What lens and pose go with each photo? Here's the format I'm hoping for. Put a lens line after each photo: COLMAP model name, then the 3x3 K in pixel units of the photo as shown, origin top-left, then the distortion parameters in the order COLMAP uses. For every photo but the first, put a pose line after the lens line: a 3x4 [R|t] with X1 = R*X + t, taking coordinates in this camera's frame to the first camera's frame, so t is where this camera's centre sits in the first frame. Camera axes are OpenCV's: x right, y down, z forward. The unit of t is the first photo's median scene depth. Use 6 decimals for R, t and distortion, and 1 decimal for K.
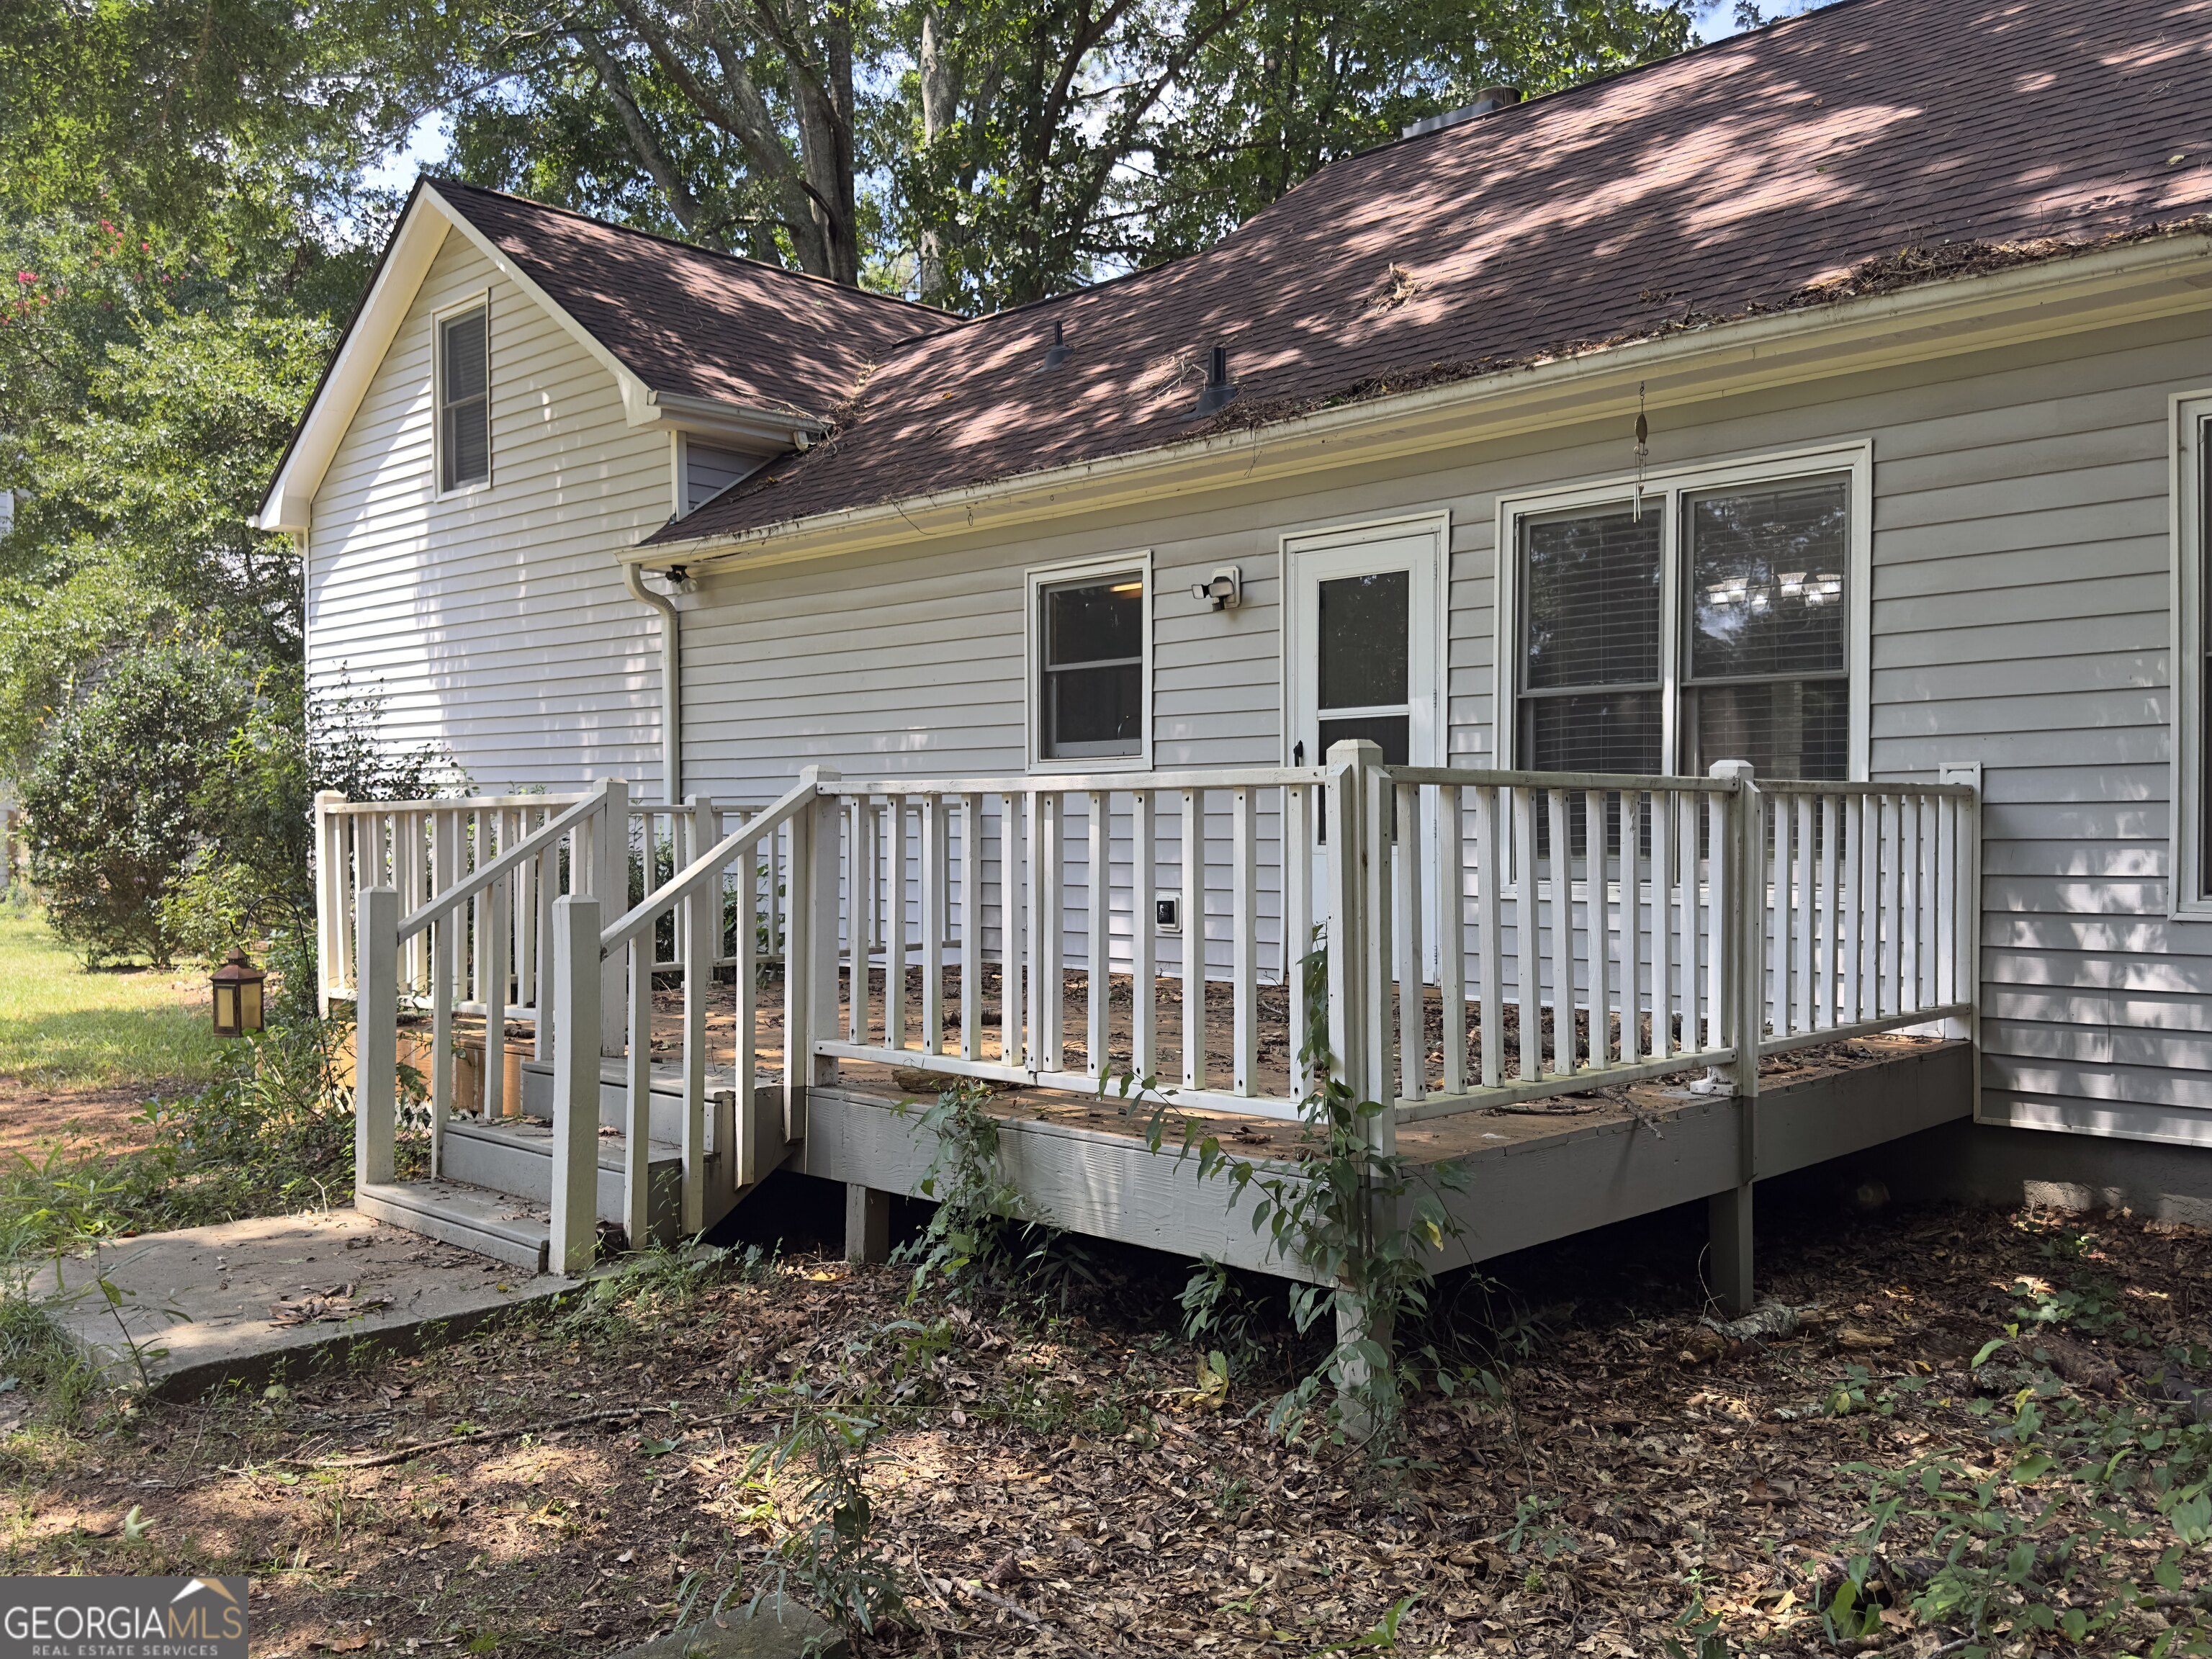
lens RADIAL K [[1865.9, 0, 1108.4], [0, 1865.9, 832.6], [0, 0, 1]] dist [0.078741, -0.107528]
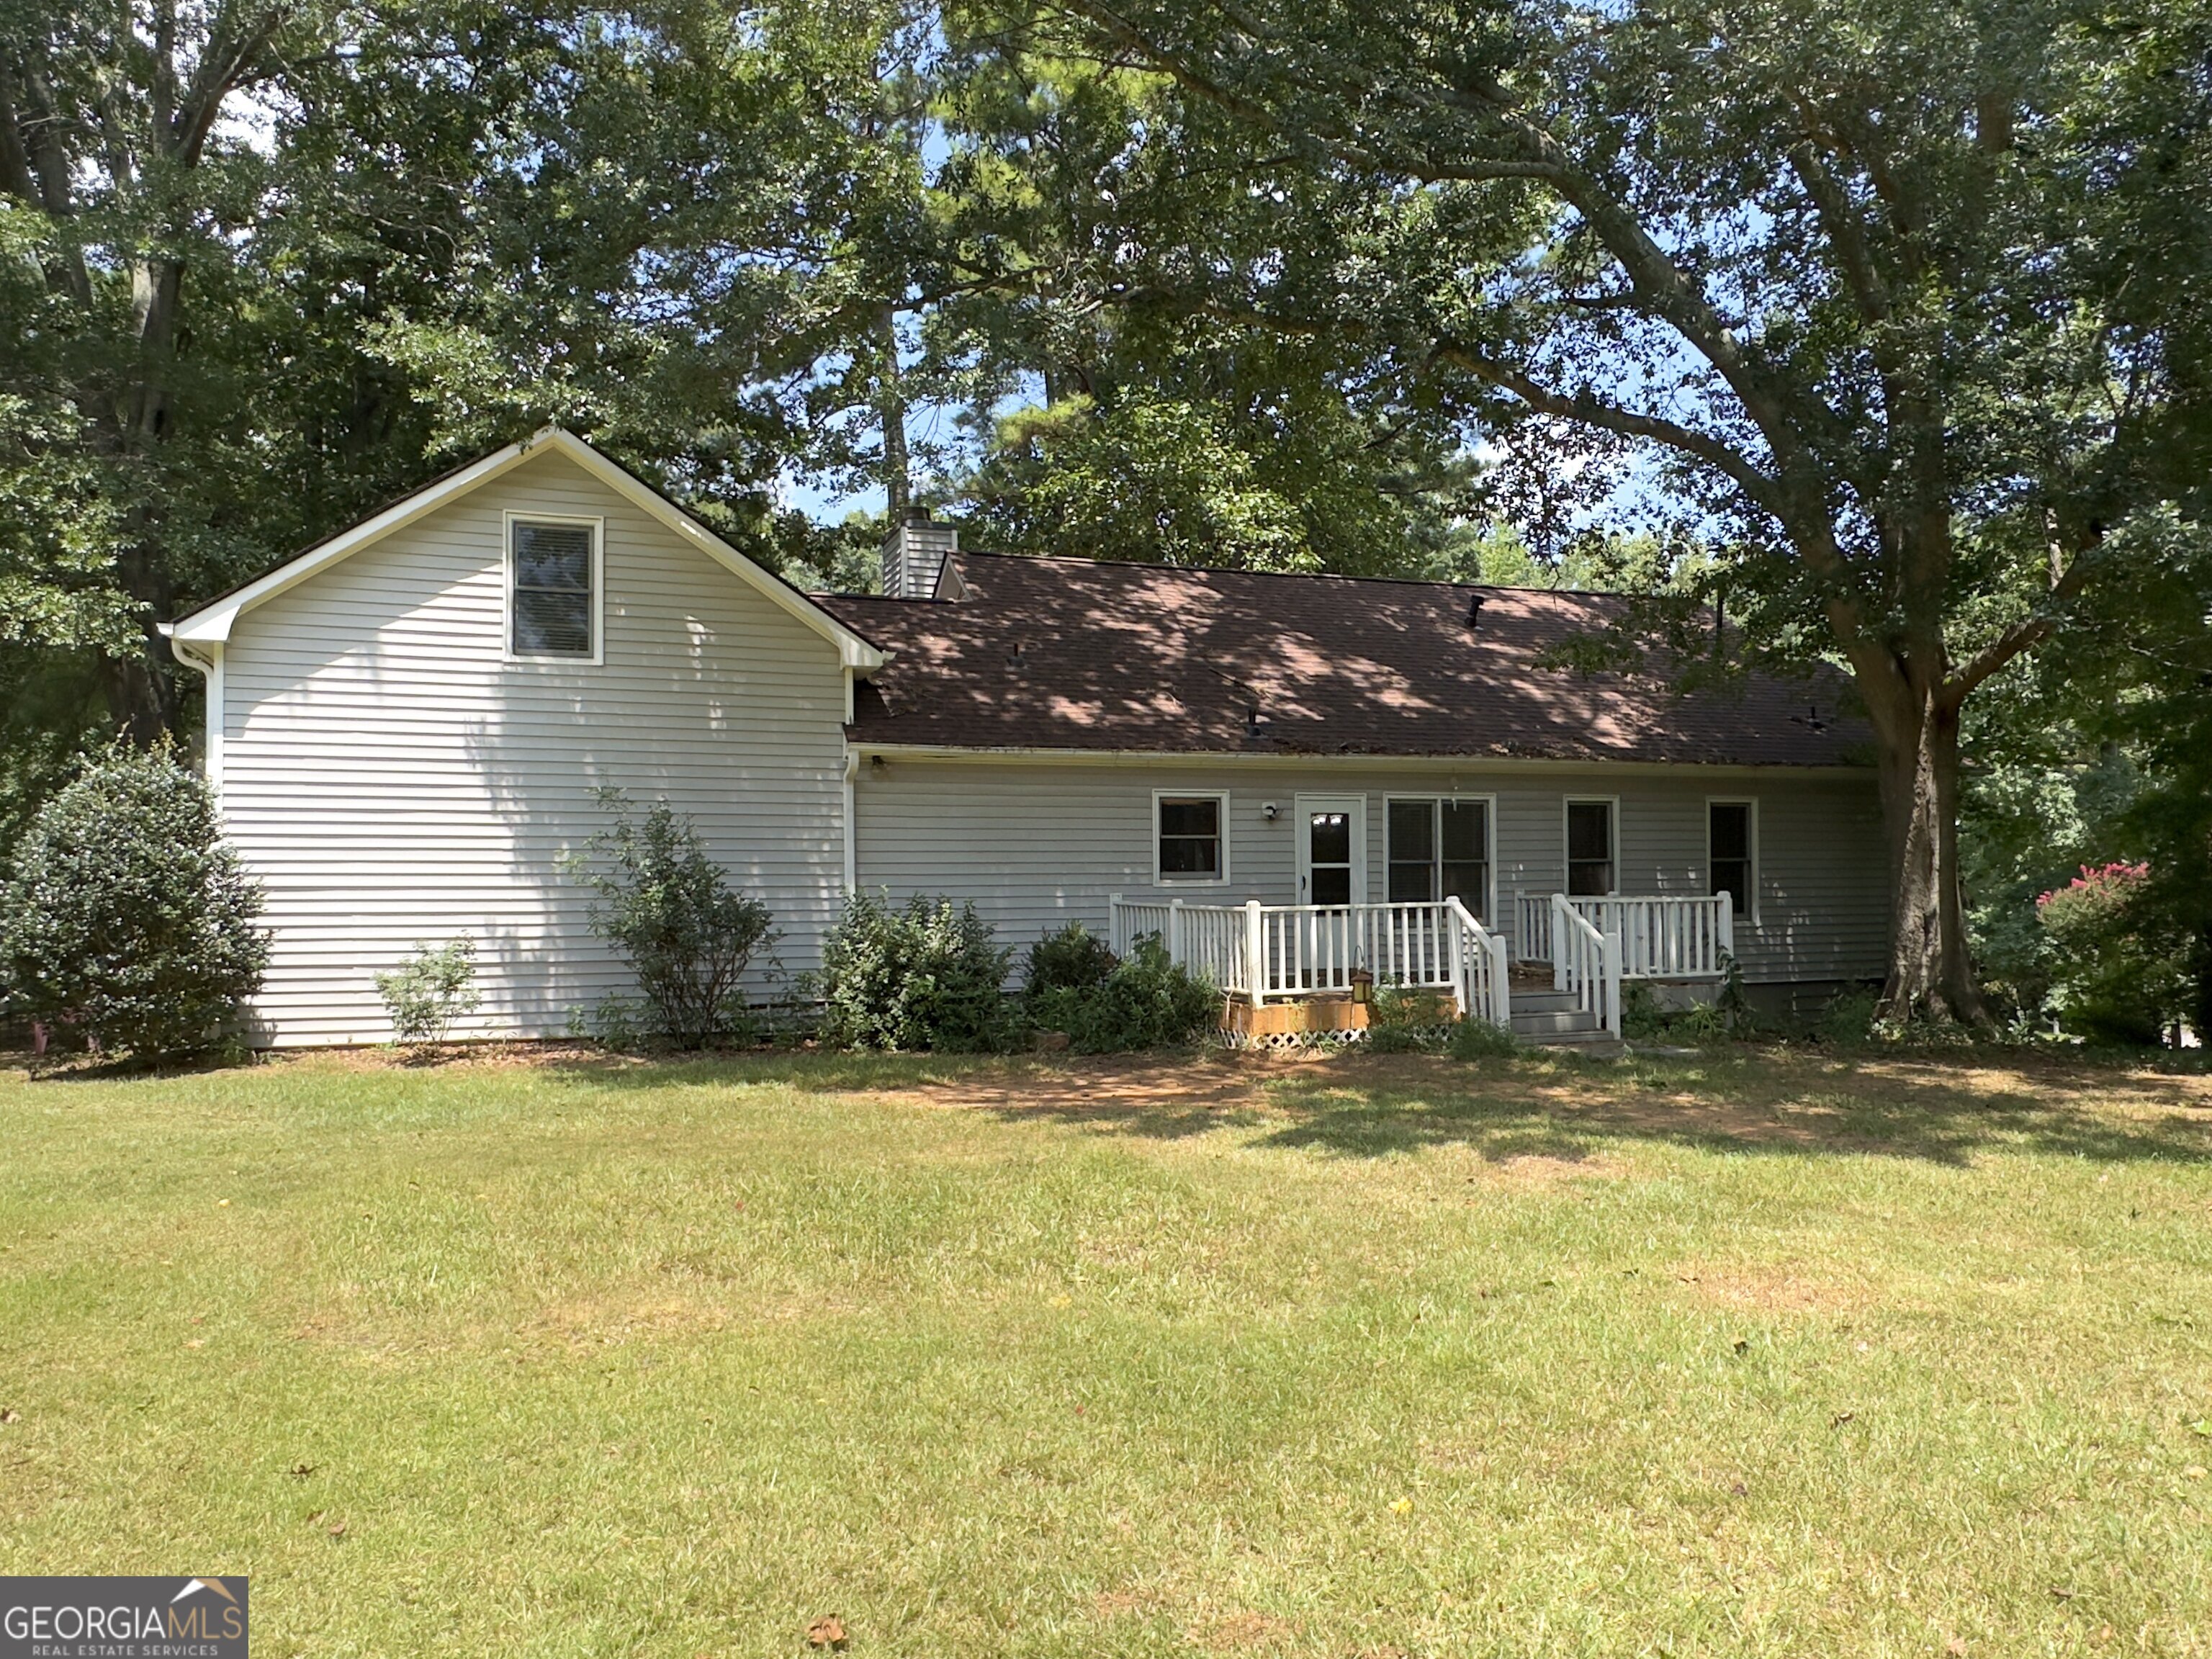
lens RADIAL K [[1532.5, 0, 1099.0], [0, 1532.5, 885.8], [0, 0, 1]] dist [-0.000498, -0.003309]
pose [[0.419404, -0.000284, 0.907800, -2.063980], [0.013737, 0.999887, -0.006033, -0.030477], [-0.907696, 0.015000, 0.419361, 0.423727]]
